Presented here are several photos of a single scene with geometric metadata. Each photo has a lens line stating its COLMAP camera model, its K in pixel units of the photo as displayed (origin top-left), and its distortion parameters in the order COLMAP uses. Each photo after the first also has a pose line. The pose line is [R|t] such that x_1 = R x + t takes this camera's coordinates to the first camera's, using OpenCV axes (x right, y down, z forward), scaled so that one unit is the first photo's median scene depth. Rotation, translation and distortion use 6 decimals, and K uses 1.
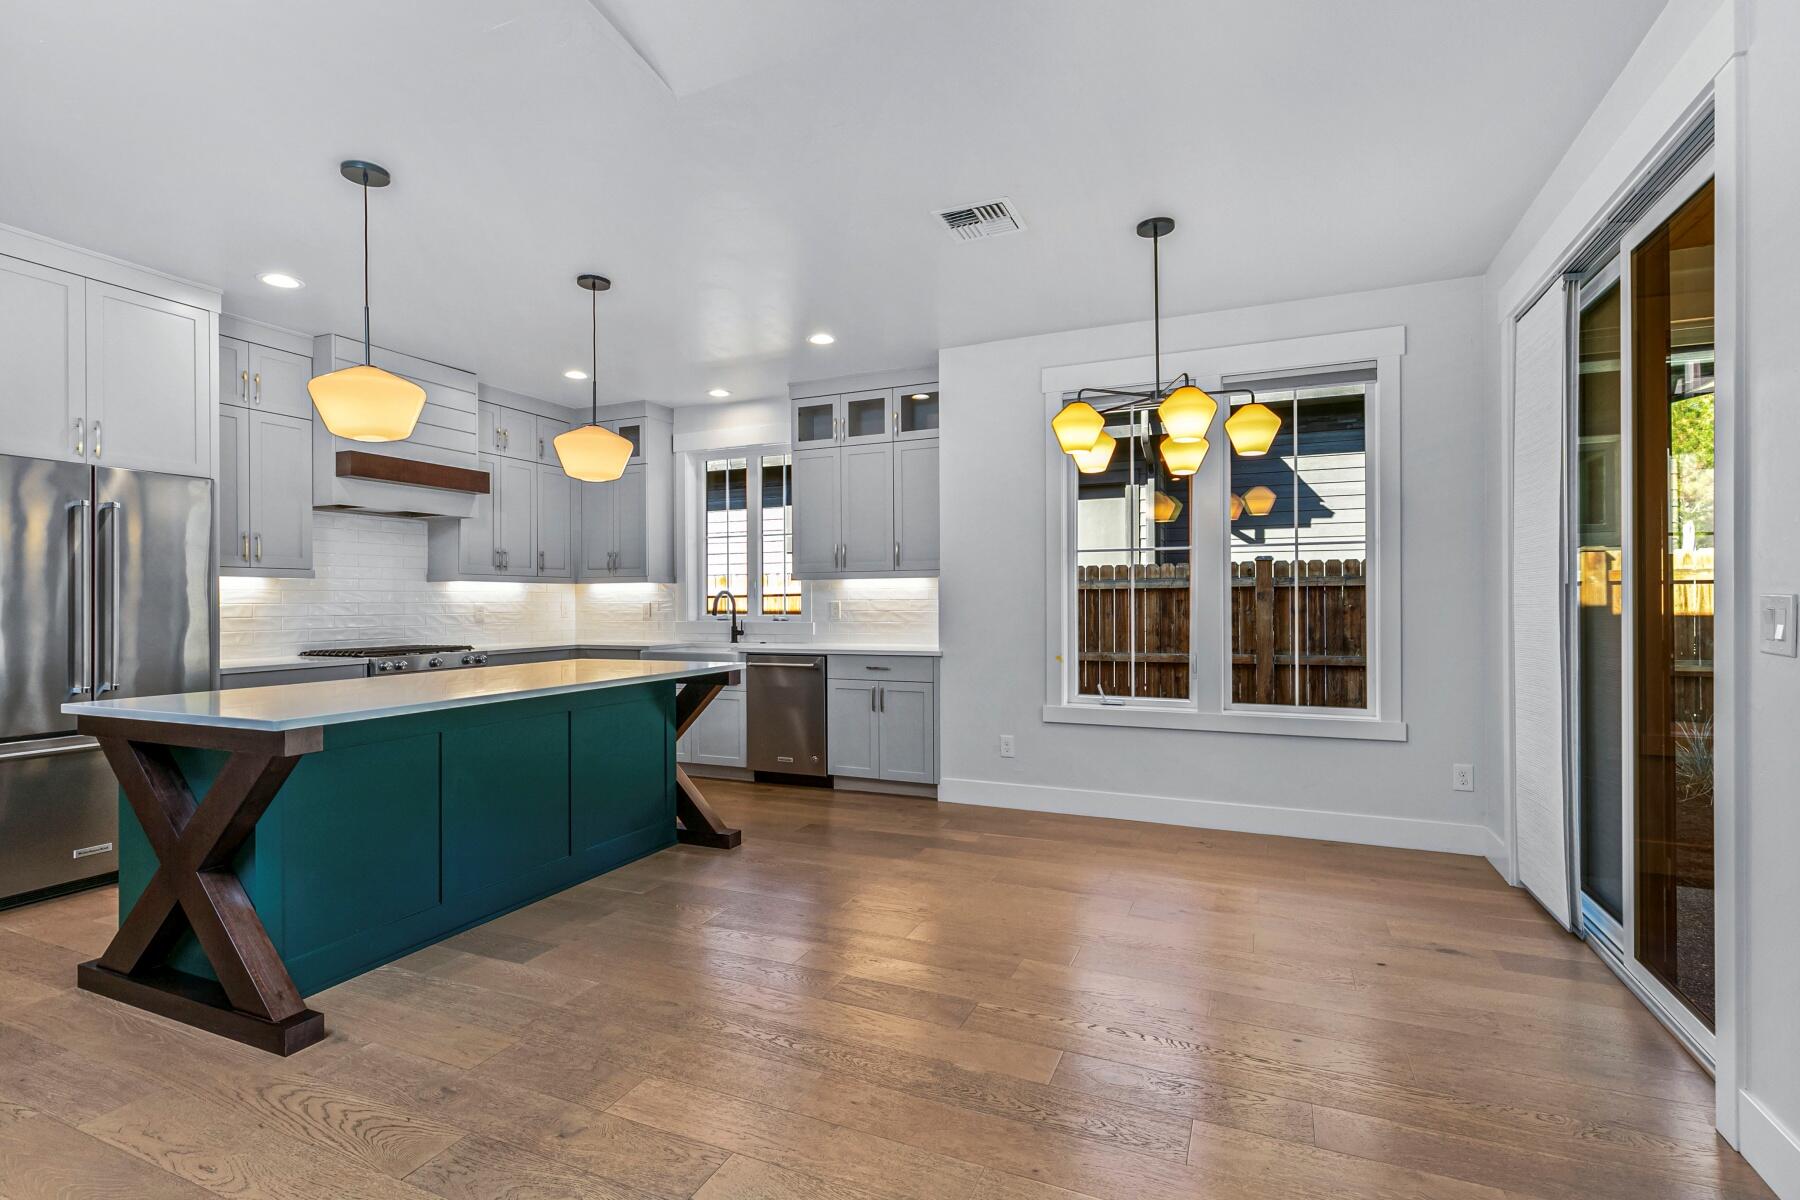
lens RADIAL K [[856.1, 0, 899.4], [0, 856.1, 601.1], [0, 0, 1]] dist [0.008170, -0.002504]
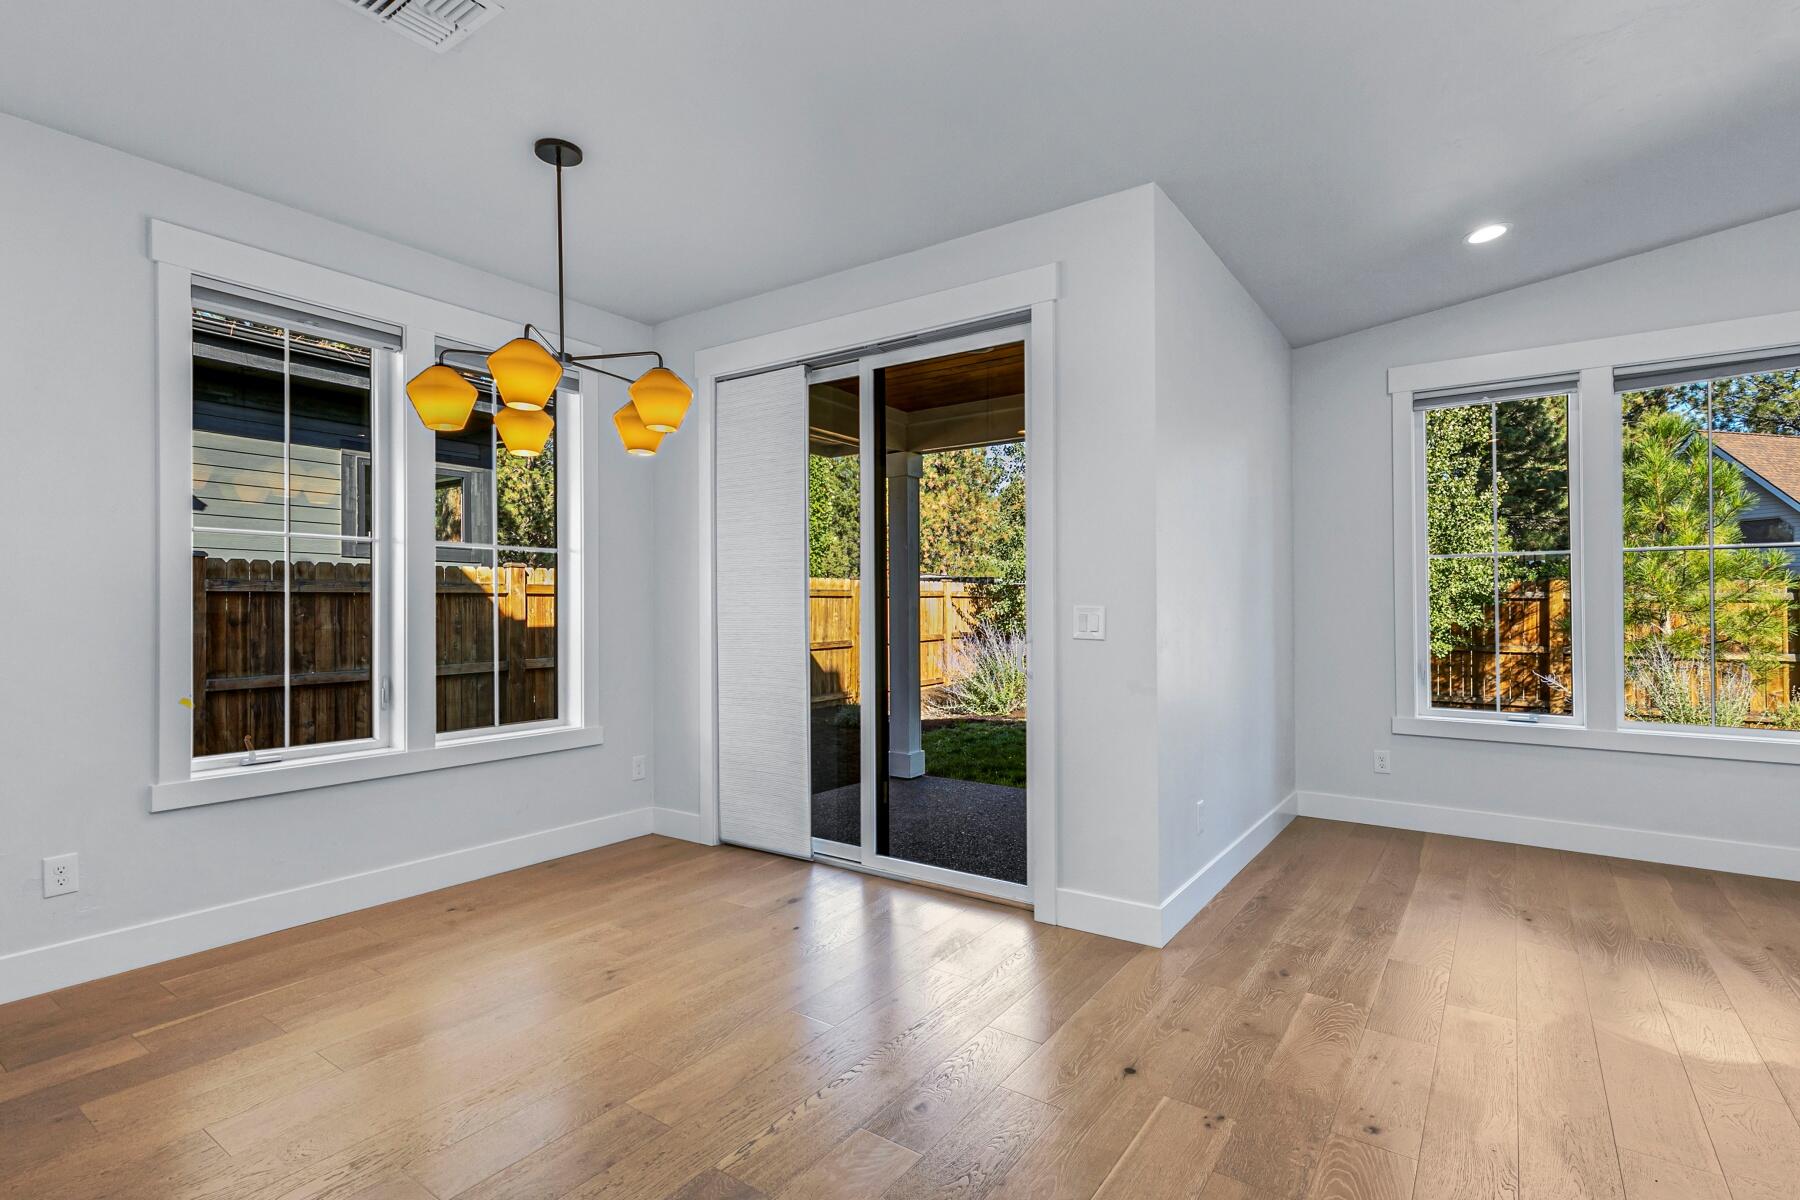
lens RADIAL K [[856.1, 0, 896.8], [0, 856.1, 595.2], [0, 0, 1]] dist [0.008170, -0.002504]
pose [[0.201370, 0.018397, 0.979342, -0.338994], [-0.000901, 0.999827, -0.018597, 0.001377], [-0.979515, 0.002863, 0.201352, 0.405056]]
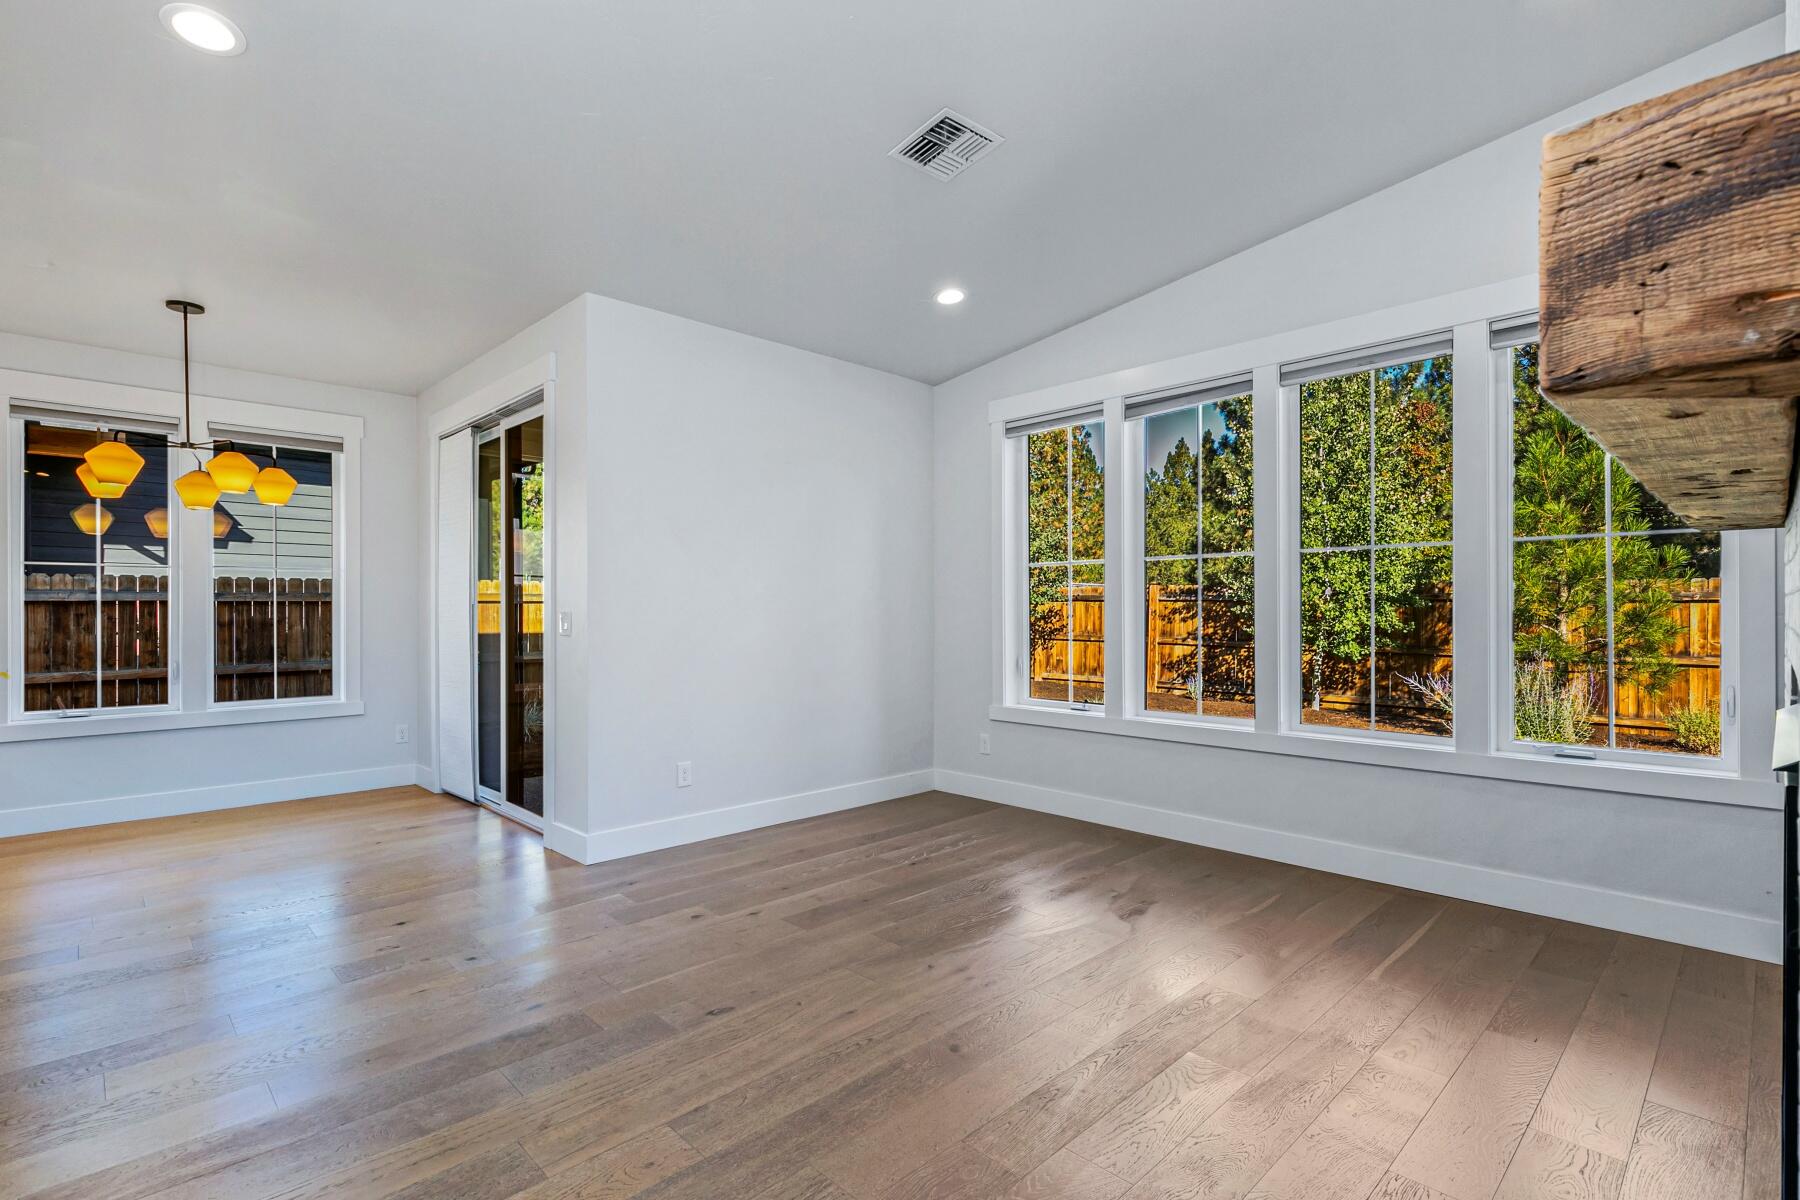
lens RADIAL K [[856.1, 0, 897.7], [0, 856.1, 607.3], [0, 0, 1]] dist [0.008170, -0.002504]
pose [[0.383334, 0.006408, 0.923587, -0.348296], [0.002280, 0.999966, -0.007884, 0.001249], [-0.923607, 0.005128, 0.383307, -0.319859]]
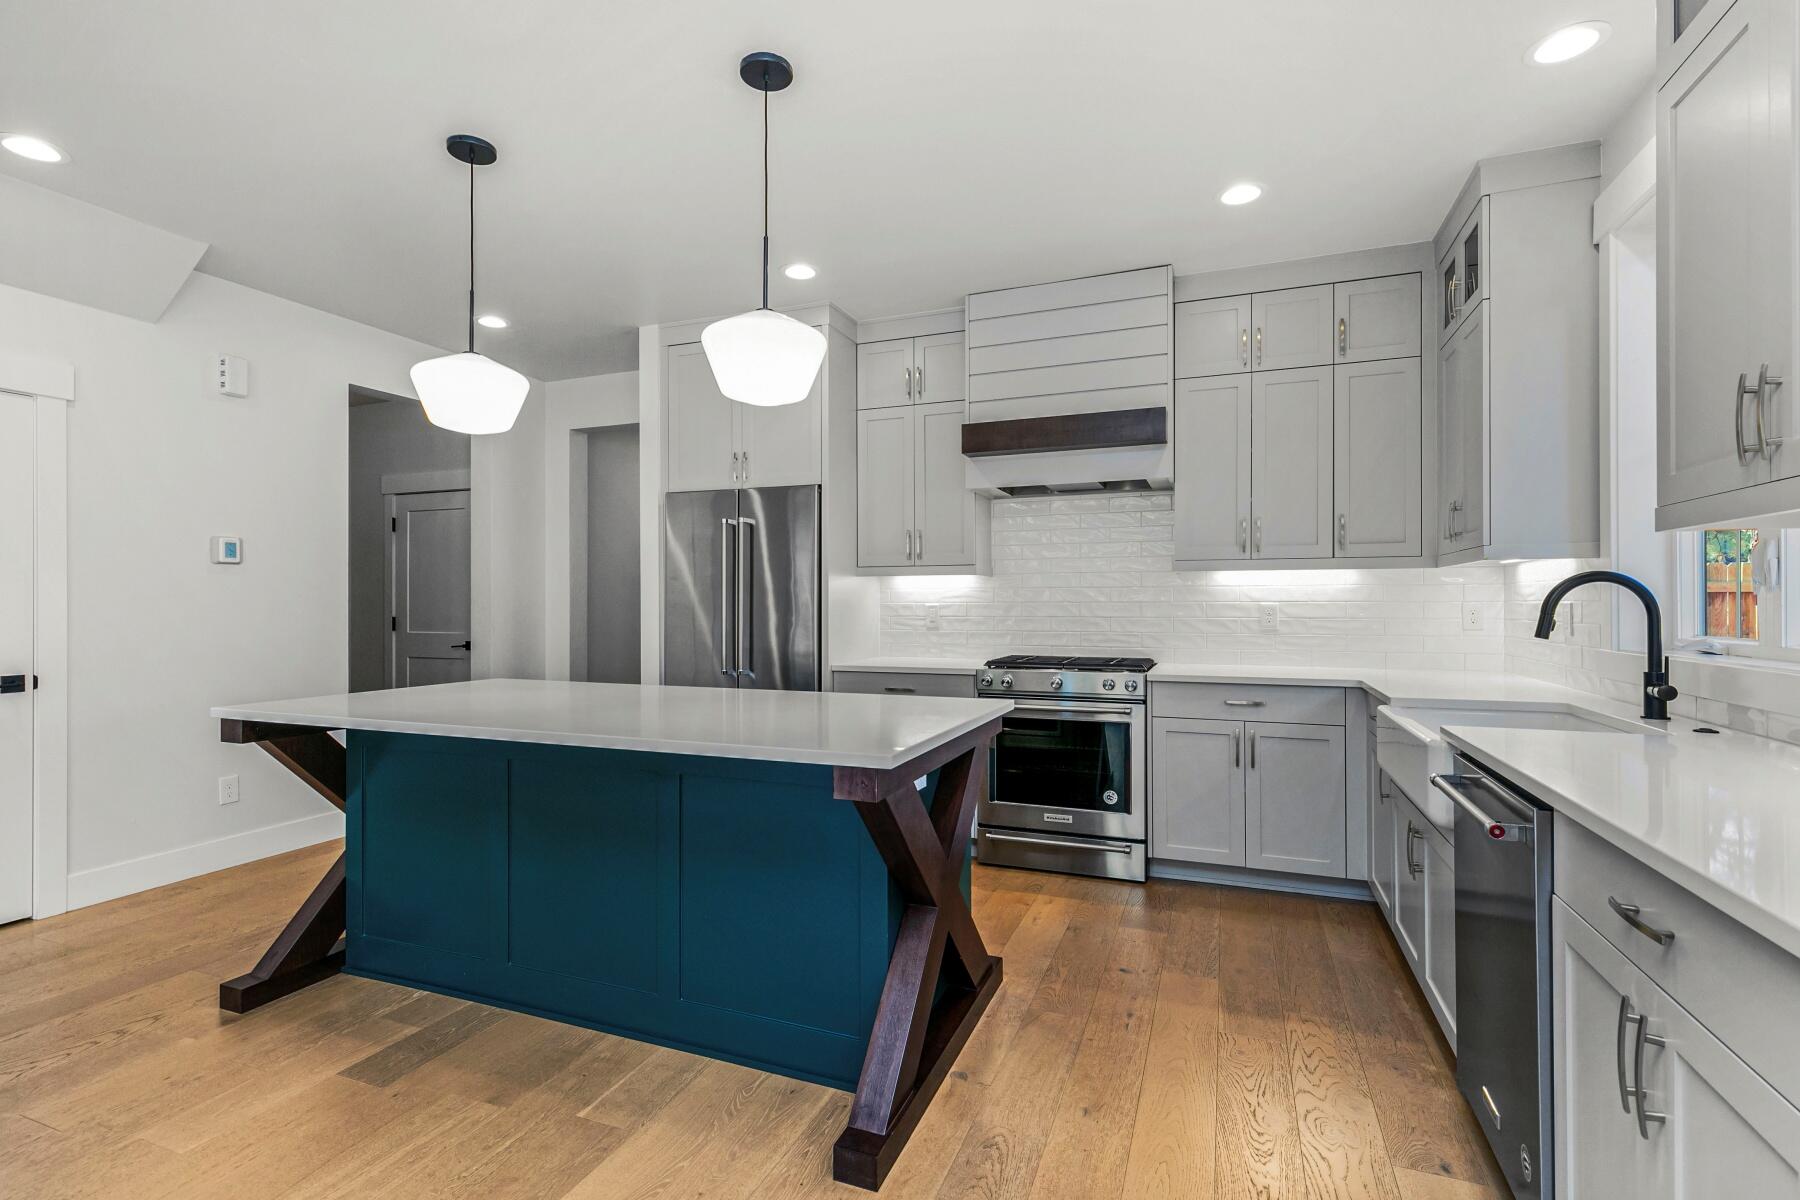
lens RADIAL K [[856.1, 0, 915.7], [0, 856.1, 606.6], [0, 0, 1]] dist [0.008170, -0.002504]
pose [[0.022022, 0.013643, -0.999664, 0.218223], [0.003423, 0.999900, 0.013722, -0.006055], [0.999752, -0.003724, 0.021973, 0.956020]]
